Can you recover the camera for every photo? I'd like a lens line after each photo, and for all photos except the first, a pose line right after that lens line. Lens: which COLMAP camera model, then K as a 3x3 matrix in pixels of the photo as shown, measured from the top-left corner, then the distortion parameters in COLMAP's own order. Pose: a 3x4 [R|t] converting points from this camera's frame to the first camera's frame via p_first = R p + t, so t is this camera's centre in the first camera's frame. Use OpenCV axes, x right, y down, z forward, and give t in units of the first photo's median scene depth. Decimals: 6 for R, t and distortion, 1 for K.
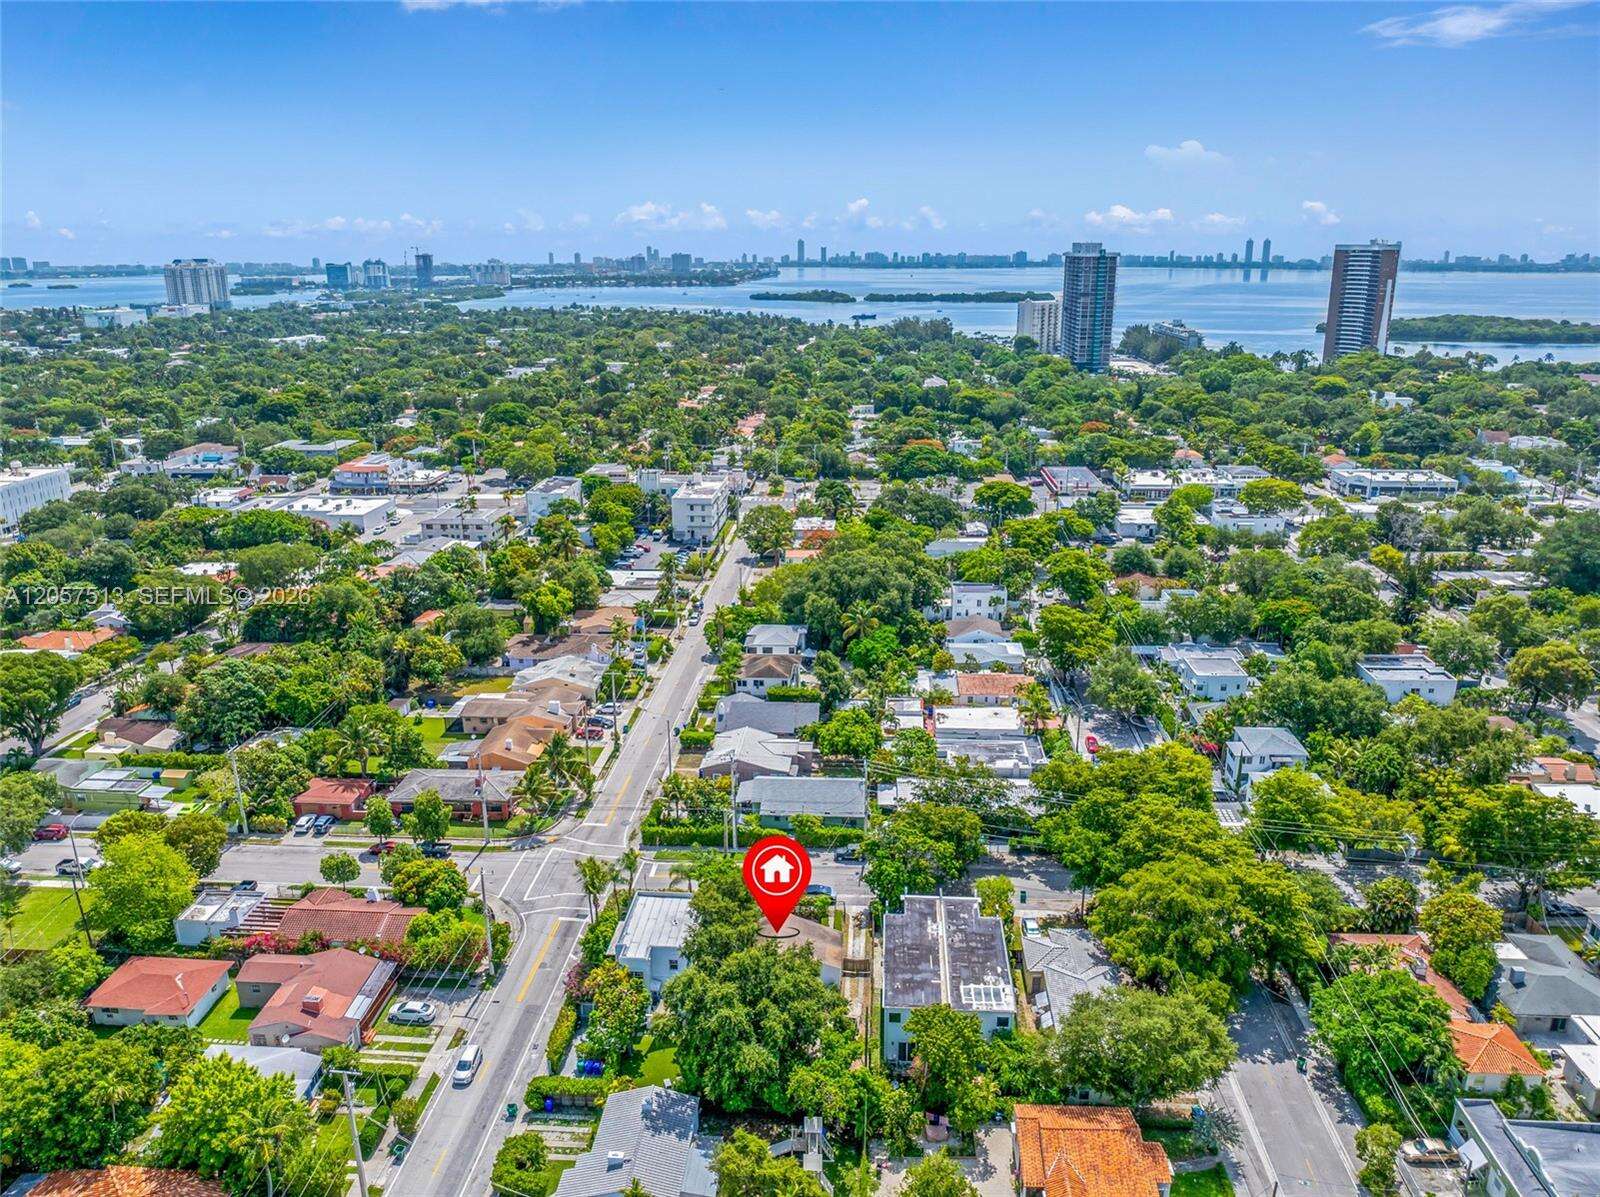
lens RADIAL K [[1126.2, 0, 810.5], [0, 1126.2, 600.8], [0, 0, 1]] dist [-0.034474, 0.001059]
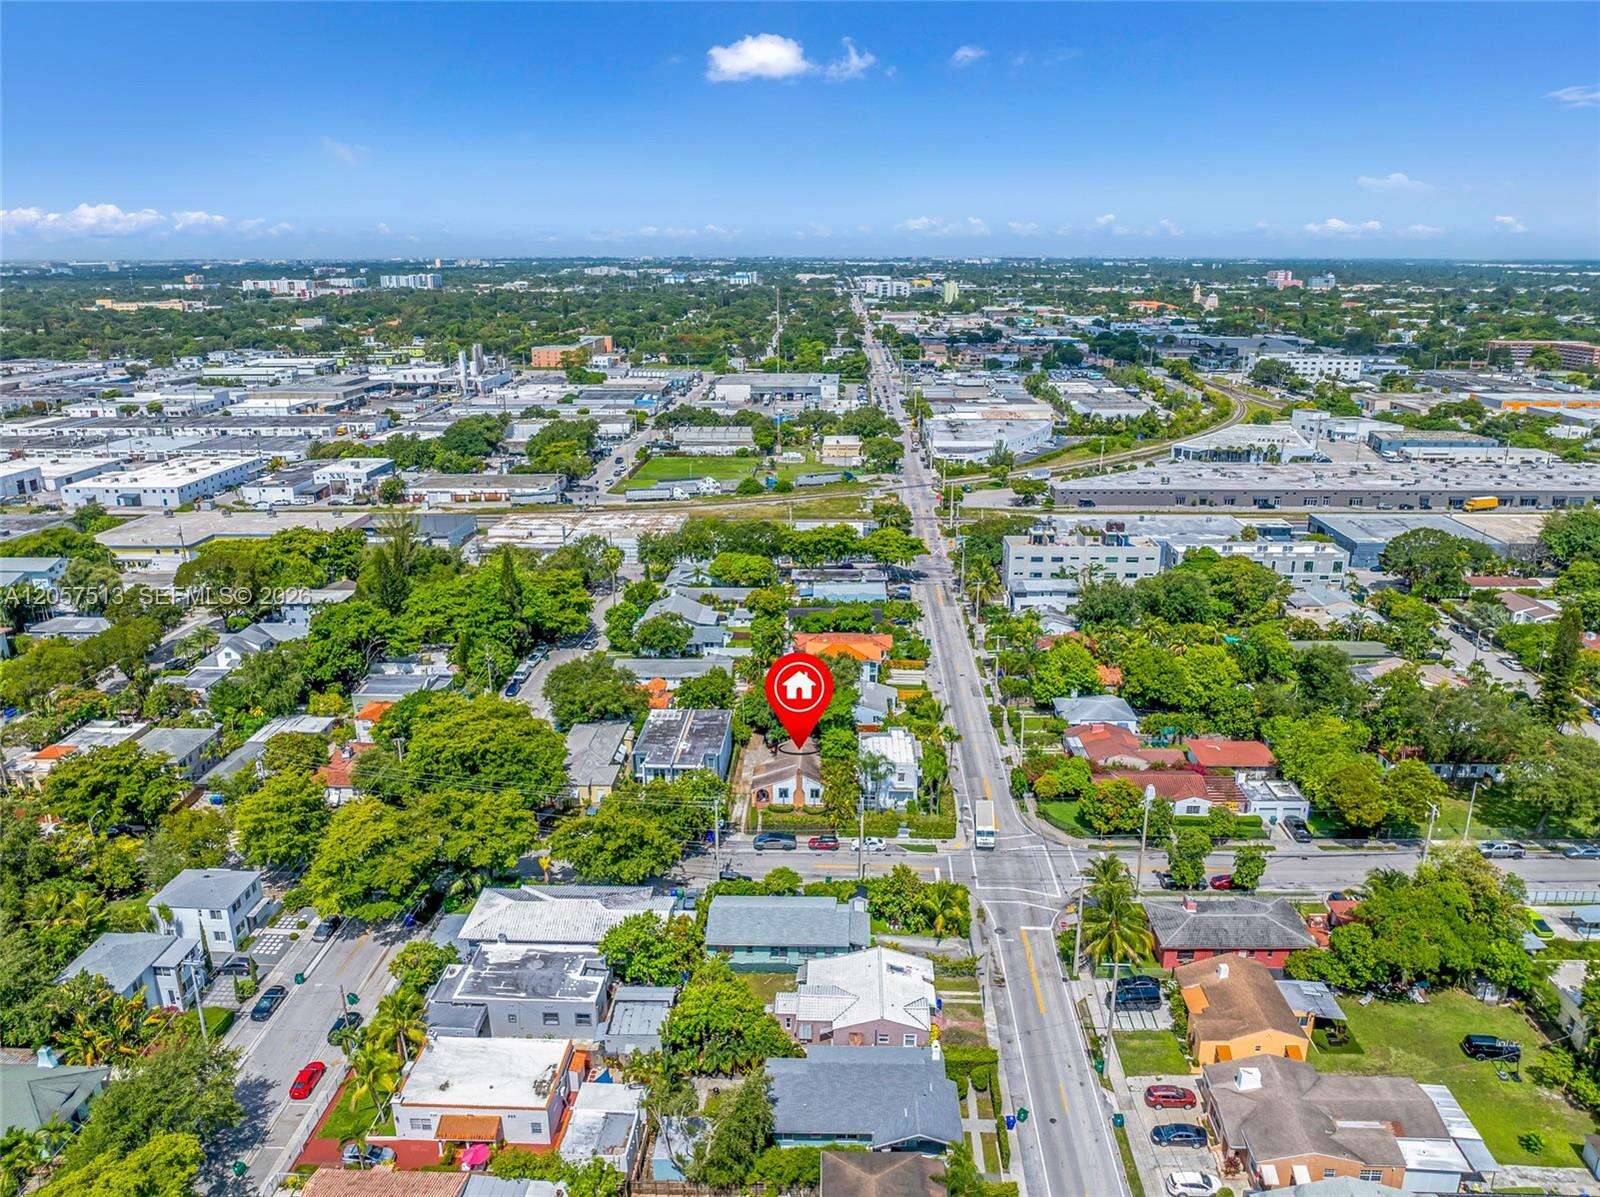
lens RADIAL K [[1130.8, 0, 802.0], [0, 1130.8, 579.9], [0, 0, 1]] dist [-0.034491, -0.000708]
pose [[-0.999703, 0.010997, -0.021754, -0.002915], [-0.002844, 0.833742, 0.552147, -0.468391], [0.024209, 0.552045, -0.833463, 1.505272]]
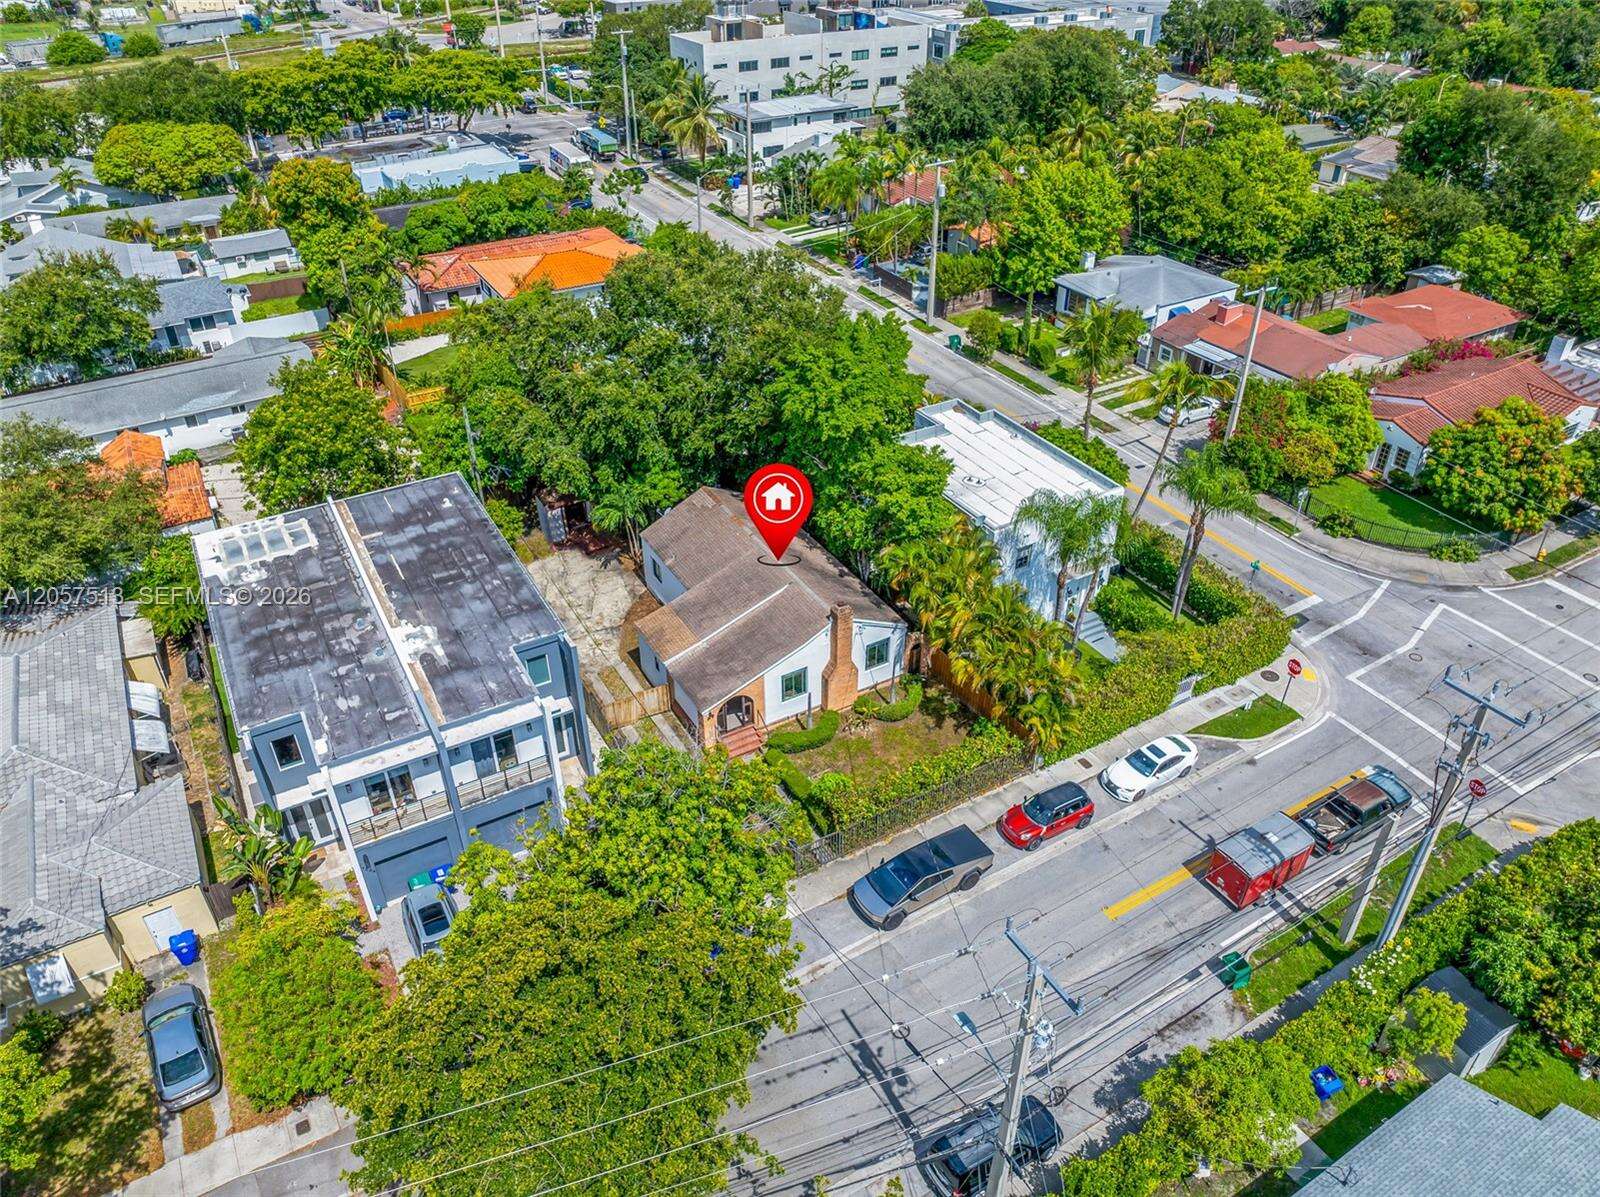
lens RADIAL K [[1126.2, 0, 810.5], [0, 1126.2, 600.8], [0, 0, 1]] dist [-0.034474, 0.001059]
pose [[-0.827980, 0.319597, -0.460767, 0.126719], [-0.167437, 0.643298, 0.747082, -0.016426], [0.535176, 0.695719, -0.479126, 0.920171]]
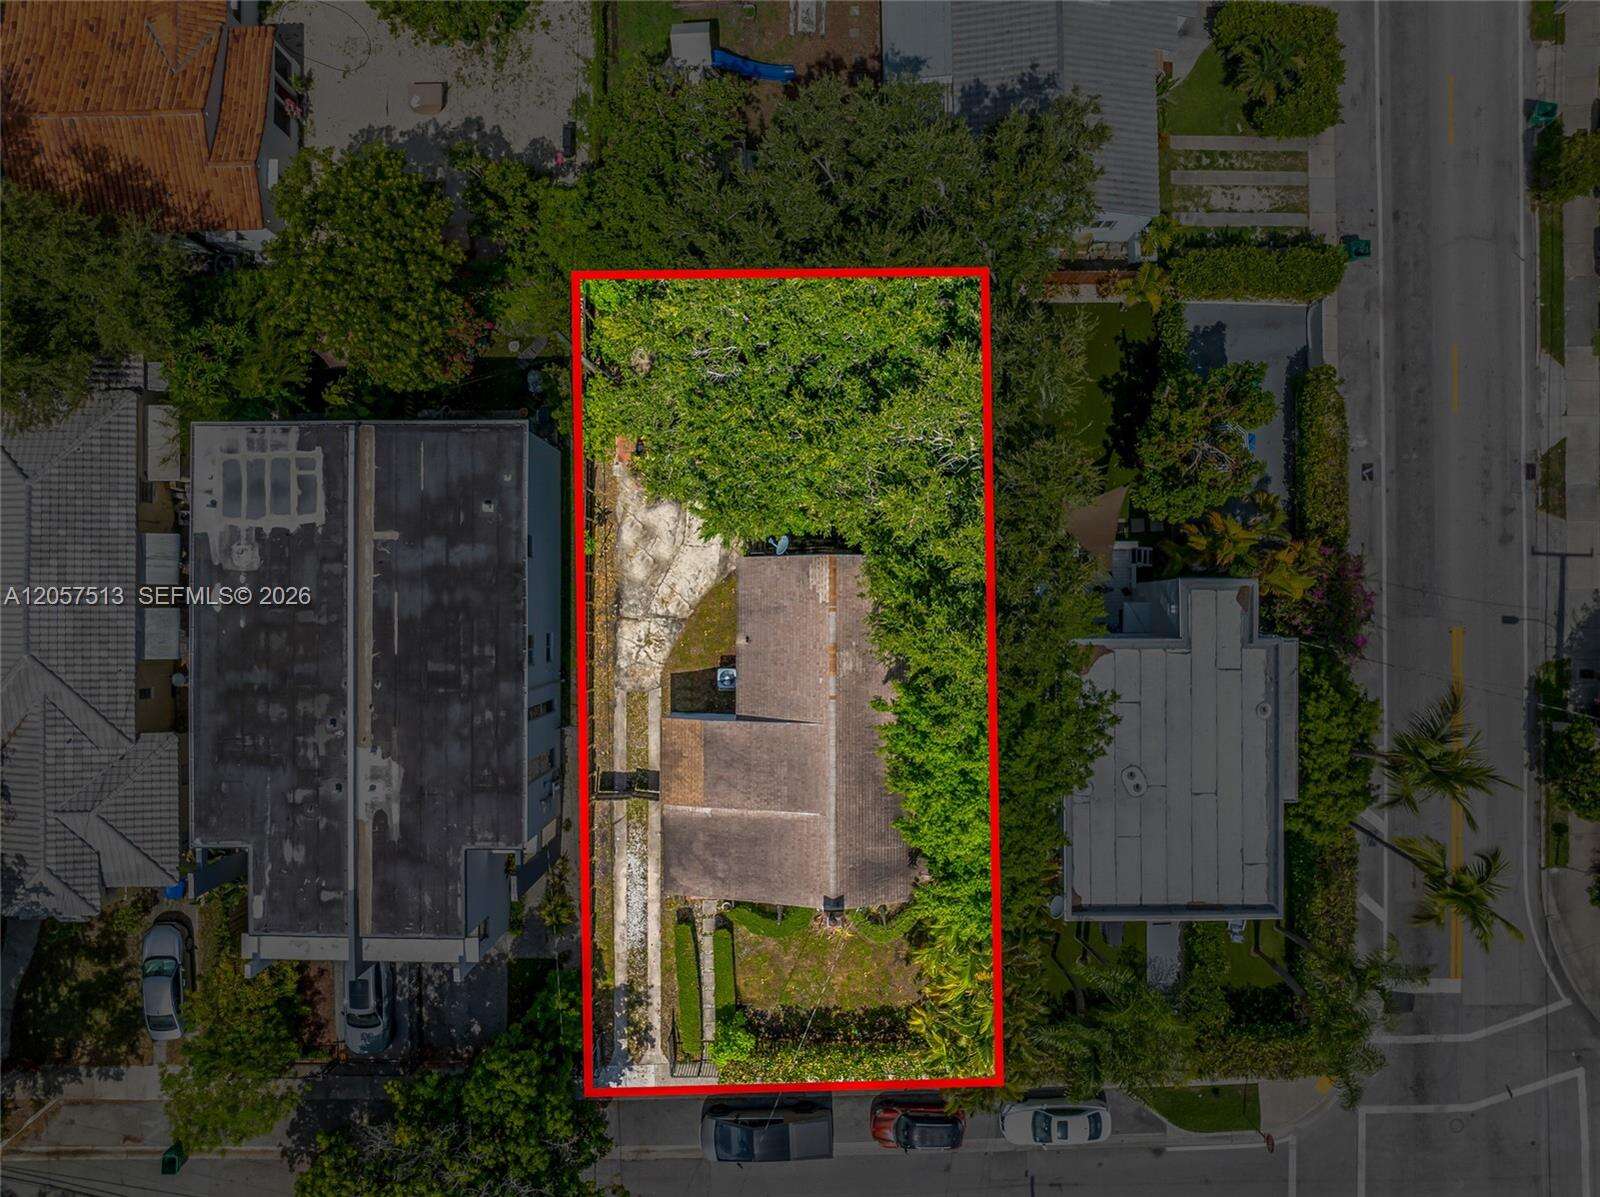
lens RADIAL K [[1130.8, 0, 802.0], [0, 1130.8, 579.9], [0, 0, 1]] dist [-0.034491, -0.000708]
pose [[-0.997689, 0.067589, 0.007008, -0.019922], [-0.012930, -0.290087, 0.956913, -0.019352], [0.066710, 0.954610, 0.290291, 0.626672]]
